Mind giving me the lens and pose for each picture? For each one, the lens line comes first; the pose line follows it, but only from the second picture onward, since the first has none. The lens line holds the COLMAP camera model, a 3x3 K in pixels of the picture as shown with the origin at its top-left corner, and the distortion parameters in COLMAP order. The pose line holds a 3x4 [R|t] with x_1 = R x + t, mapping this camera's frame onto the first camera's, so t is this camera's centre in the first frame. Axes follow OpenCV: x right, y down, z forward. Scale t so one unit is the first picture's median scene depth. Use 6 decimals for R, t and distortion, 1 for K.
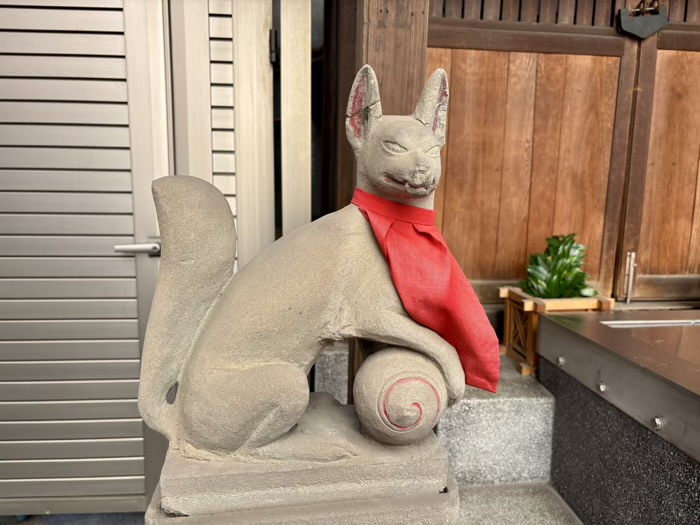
lens RADIAL K [[533.6, 0, 346.4], [0, 533.6, 263.2], [0, 0, 1]] dist [0.041261, -0.023553]
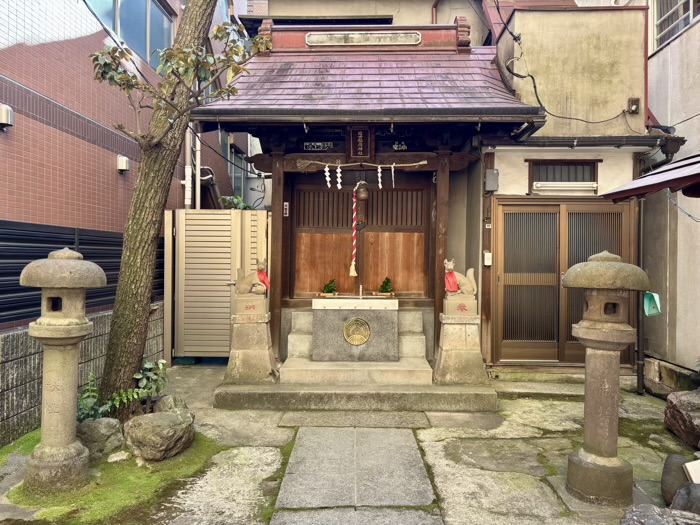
lens RADIAL K [[533.6, 0, 350.1], [0, 533.6, 263.8], [0, 0, 1]] dist [0.041261, -0.023553]
pose [[0.994398, -0.005788, -0.105542, 0.865640], [-0.008683, 0.990651, -0.136144, 0.343769], [0.105344, 0.136297, 0.985051, -2.694409]]
